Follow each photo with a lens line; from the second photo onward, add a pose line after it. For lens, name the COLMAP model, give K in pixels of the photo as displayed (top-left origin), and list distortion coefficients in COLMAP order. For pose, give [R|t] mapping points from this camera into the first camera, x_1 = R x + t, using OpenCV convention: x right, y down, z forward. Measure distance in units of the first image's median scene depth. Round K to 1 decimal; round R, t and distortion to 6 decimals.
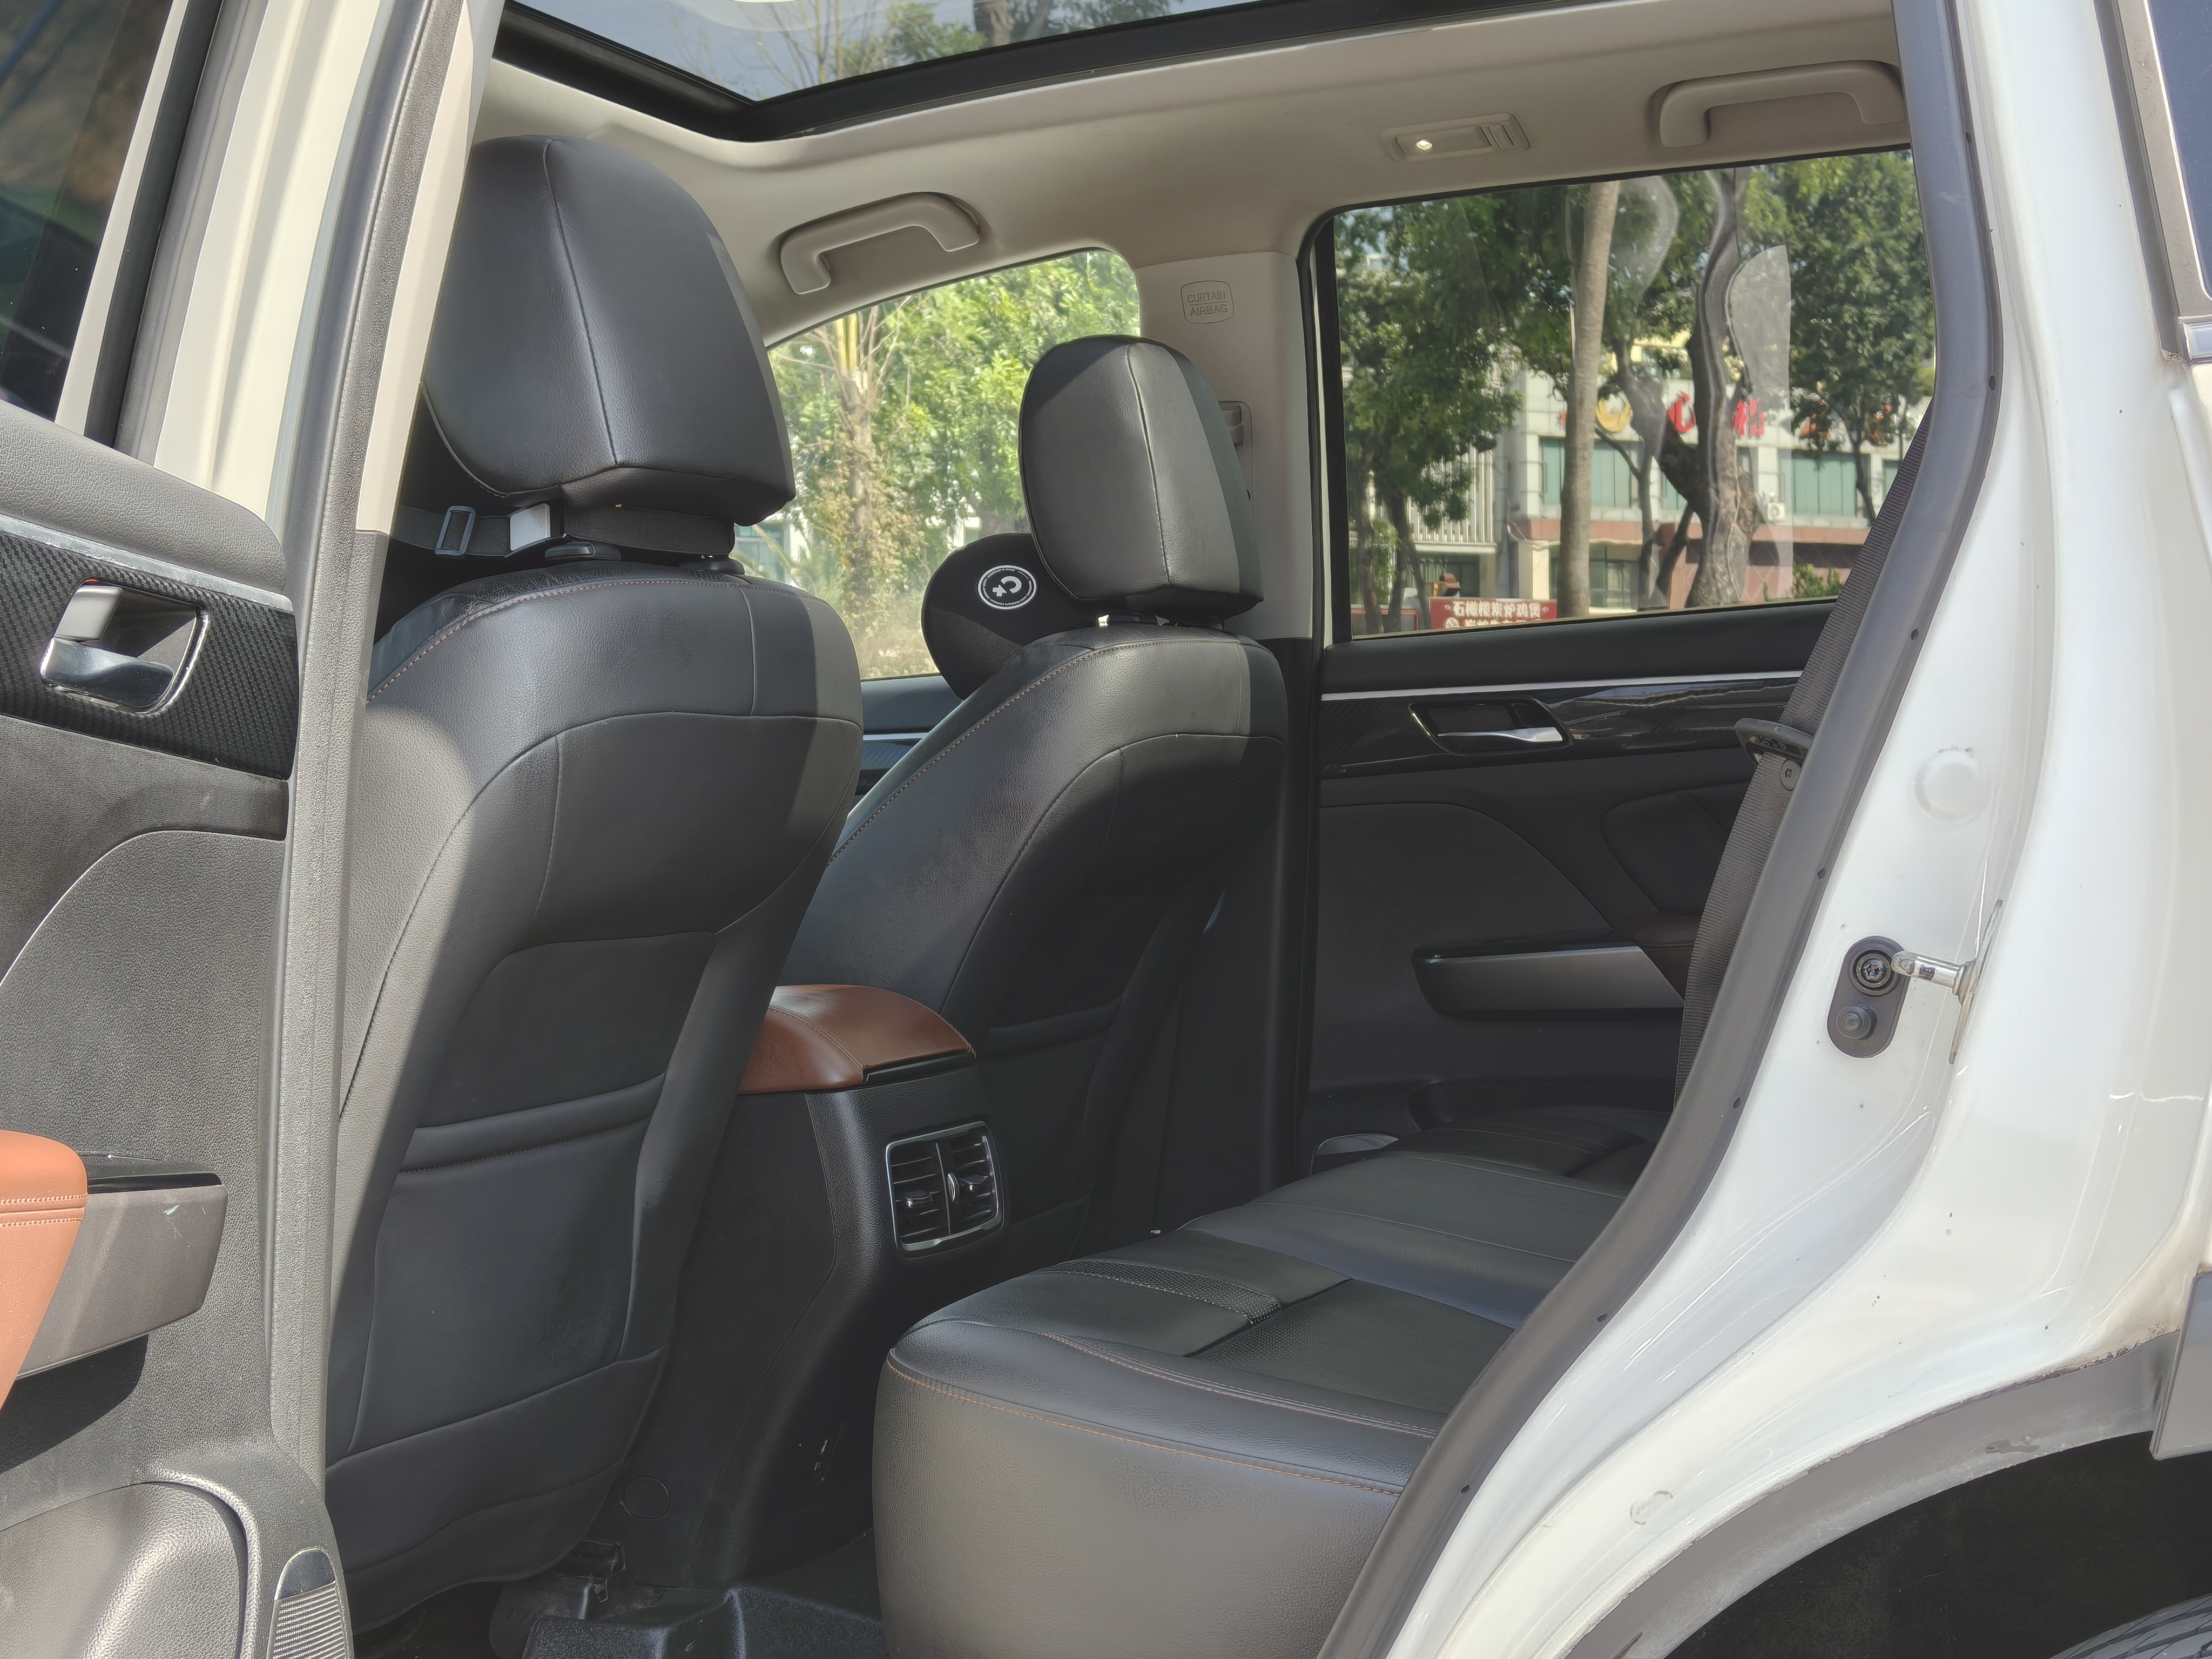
lens RADIAL K [[3141.6, 0, 1089.3], [0, 3141.6, 909.0], [0, 0, 1]] dist [0.081340, 0.000000]
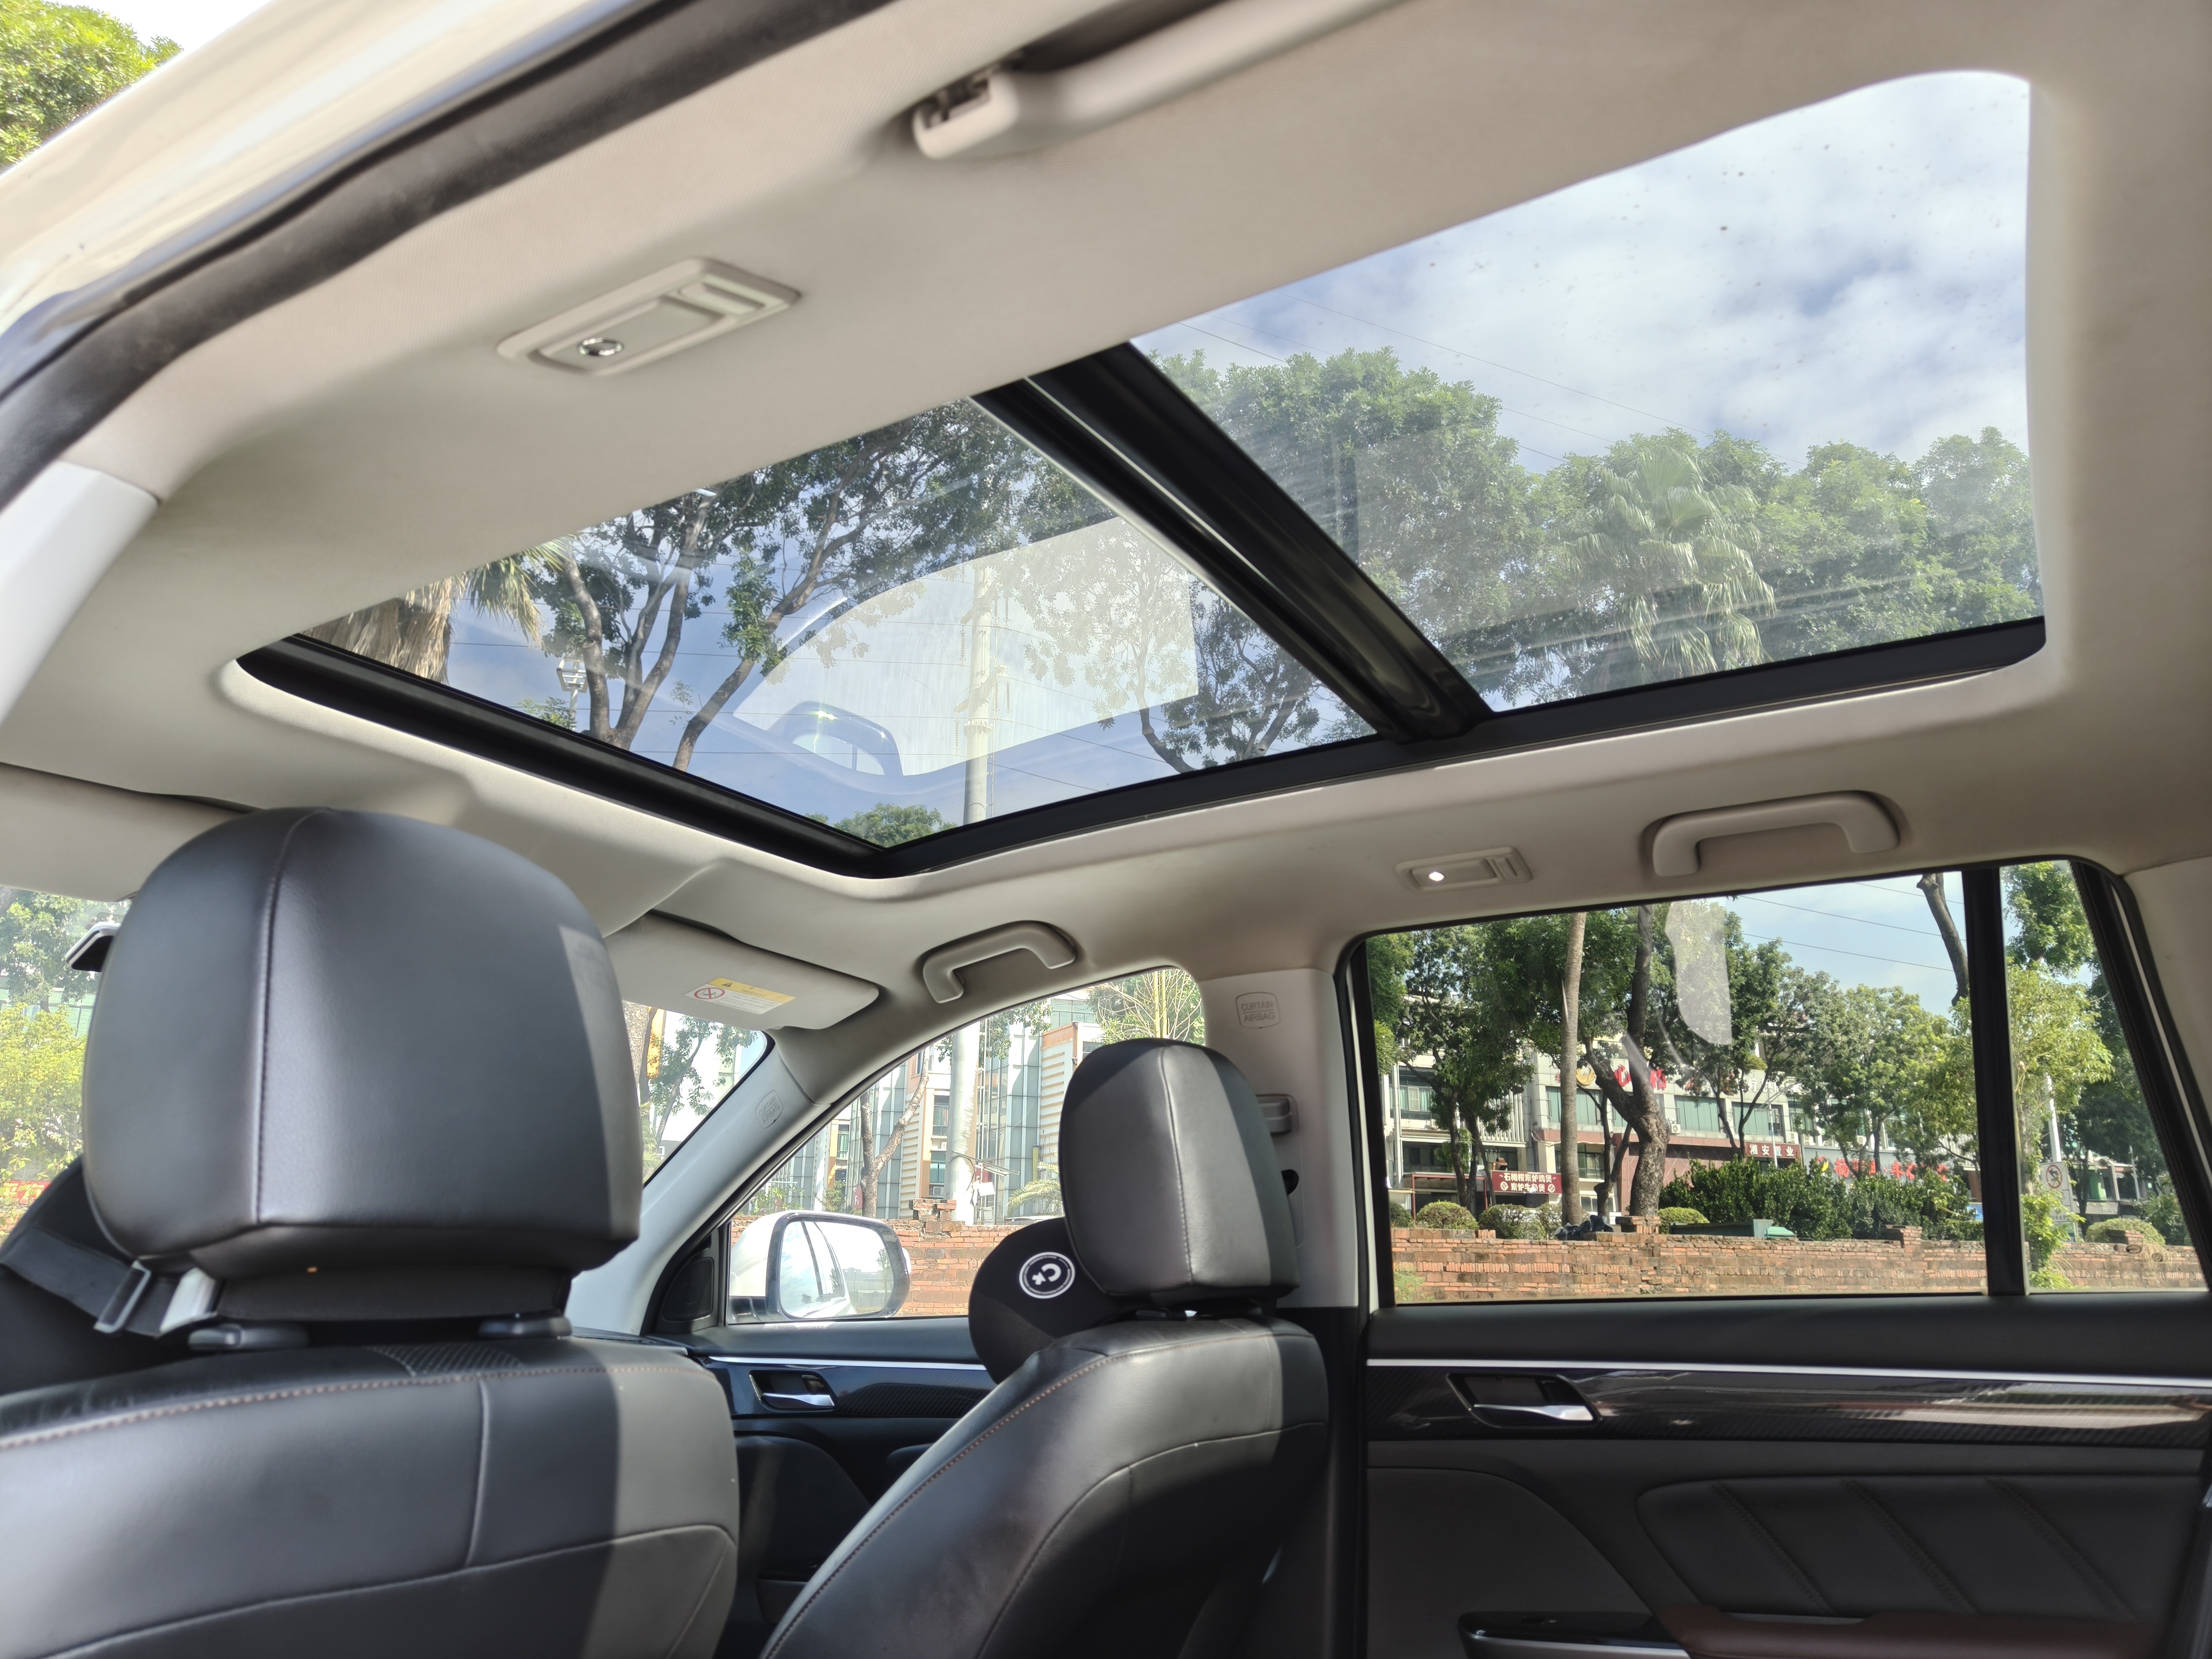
lens RADIAL K [[1555.7, 0, 1143.3], [0, 1555.7, 835.1], [0, 0, 1]] dist [0.028331, -0.019262]
pose [[0.993976, -0.005464, -0.109465, 0.064210], [-0.027642, 0.953974, -0.298614, -0.088199], [0.106058, 0.299841, 0.948075, 0.466282]]
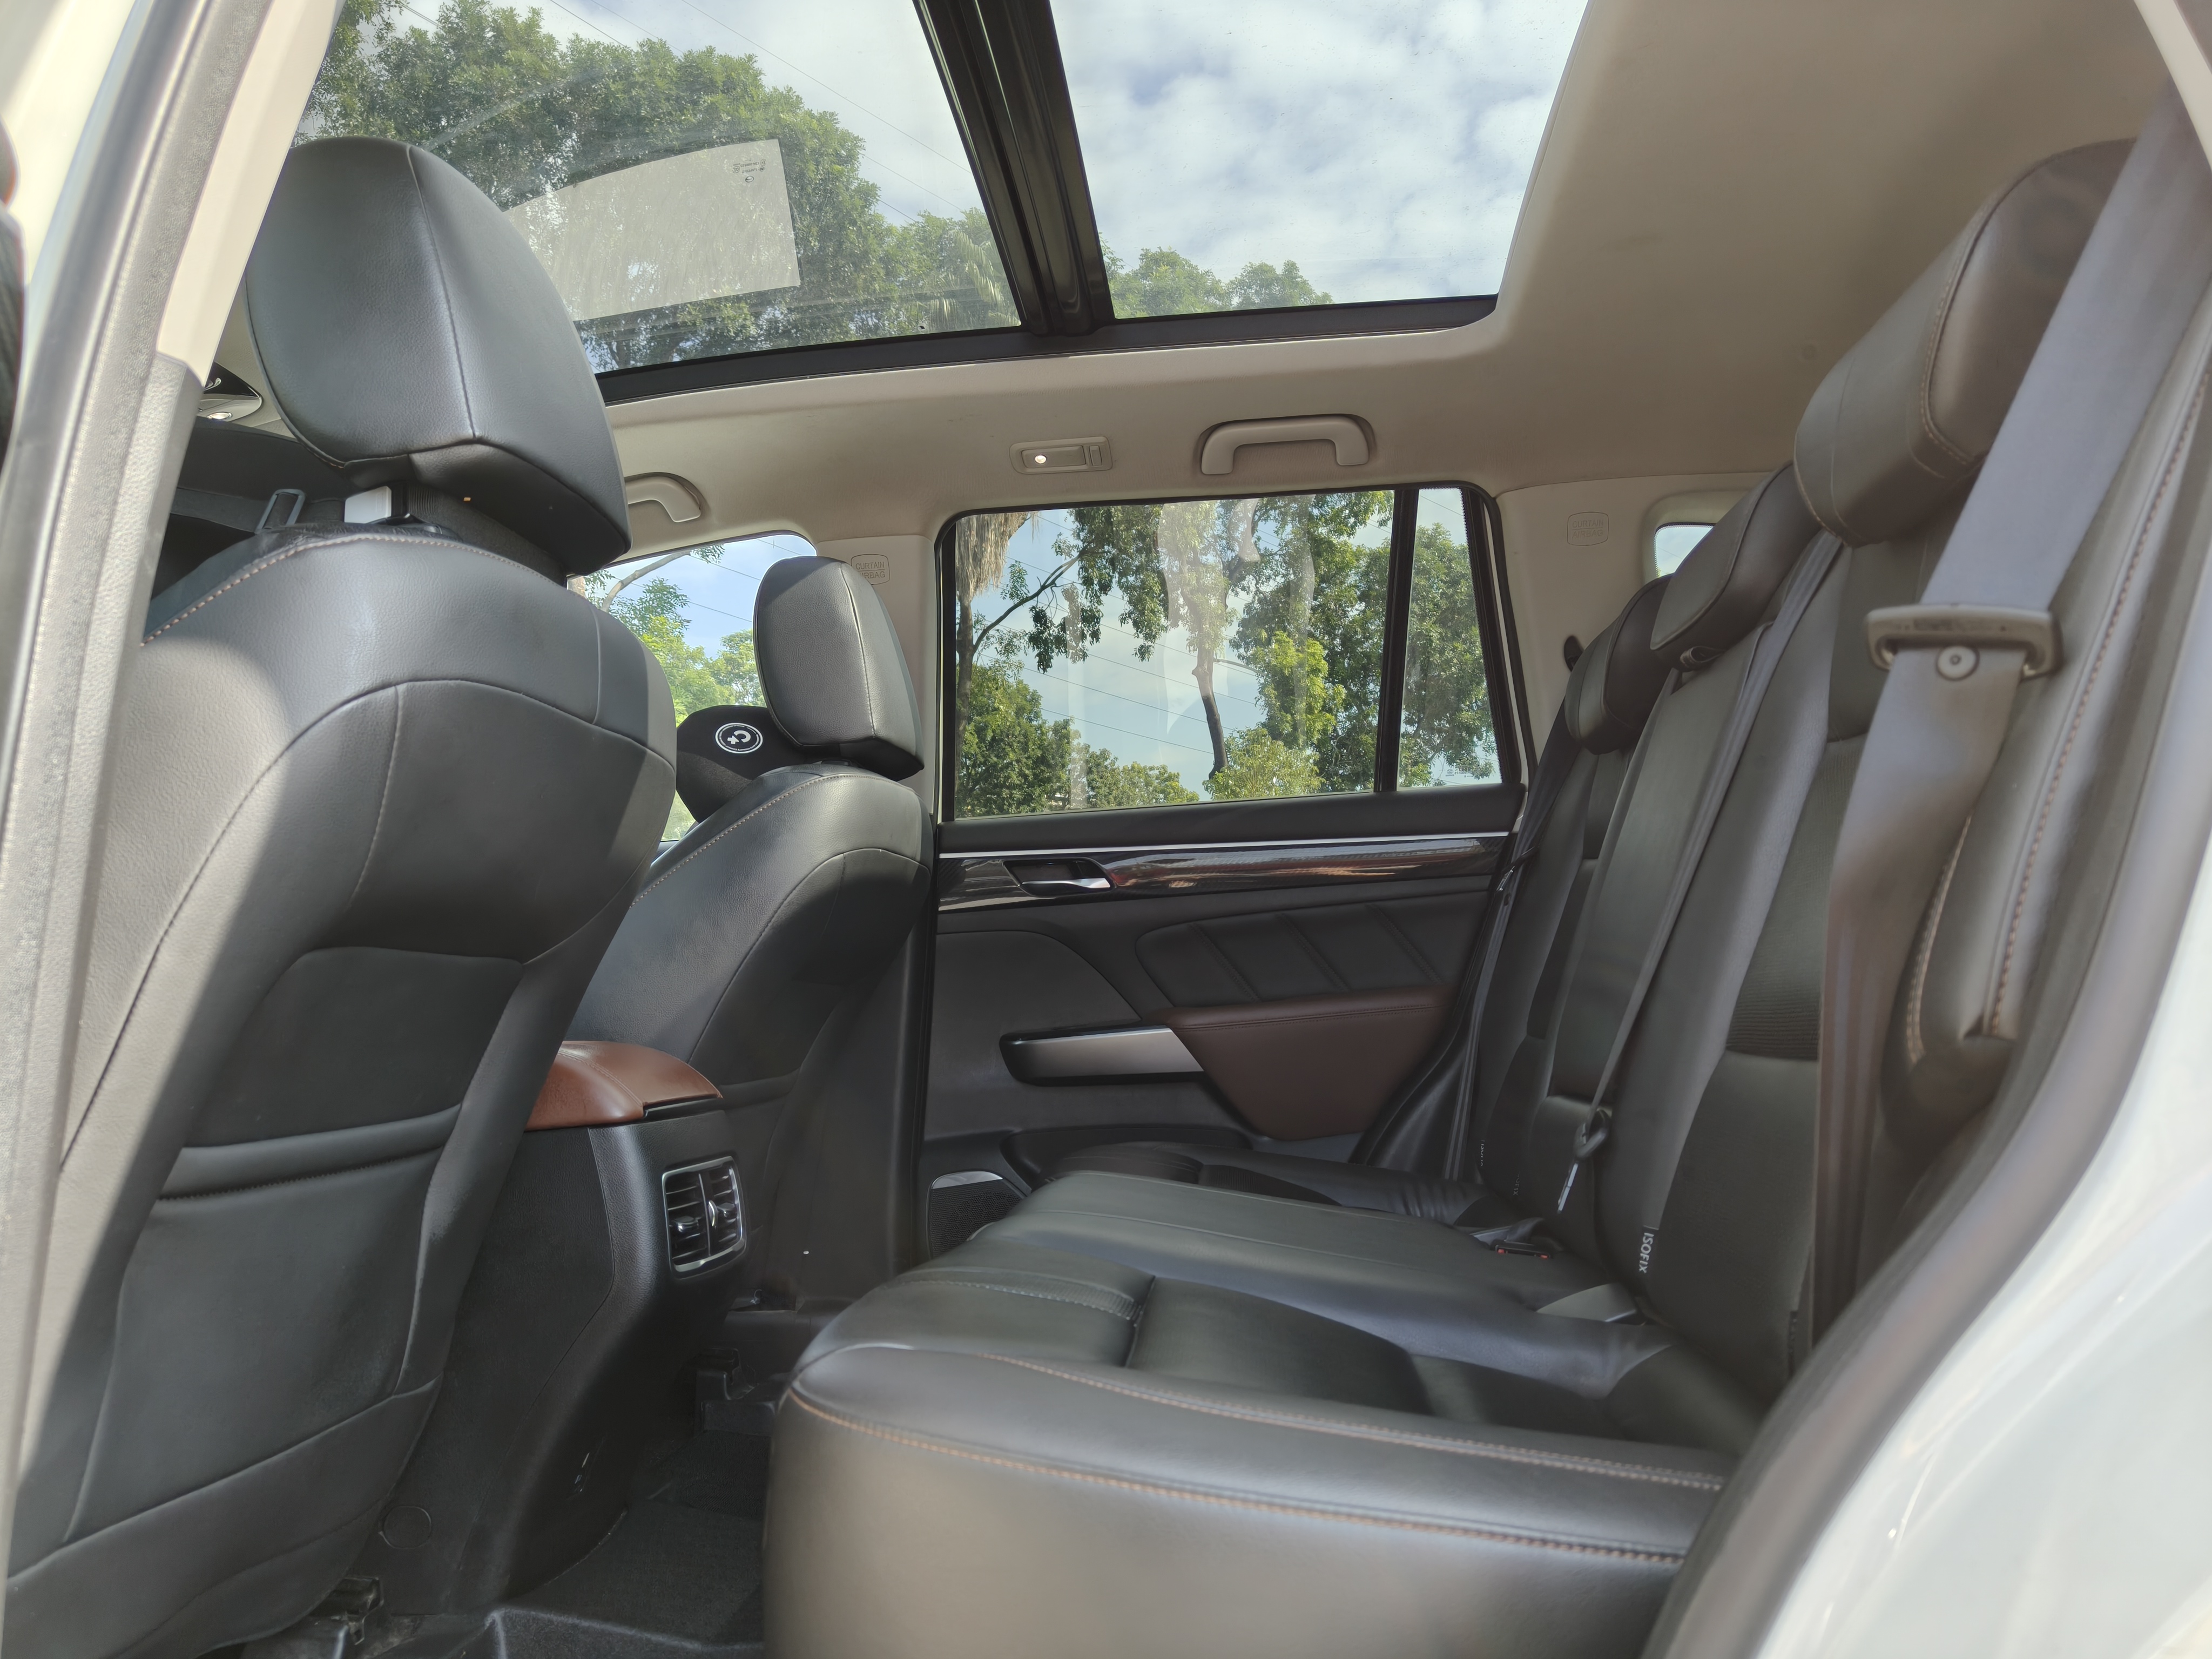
lens RADIAL K [[1555.7, 0, 1111.6], [0, 1555.7, 856.5], [0, 0, 1]] dist [0.028331, -0.019262]
pose [[0.950567, 0.034158, 0.308635, -0.076733], [0.012194, 0.989058, -0.147021, 0.041167], [-0.310280, 0.143517, 0.939749, 0.362246]]
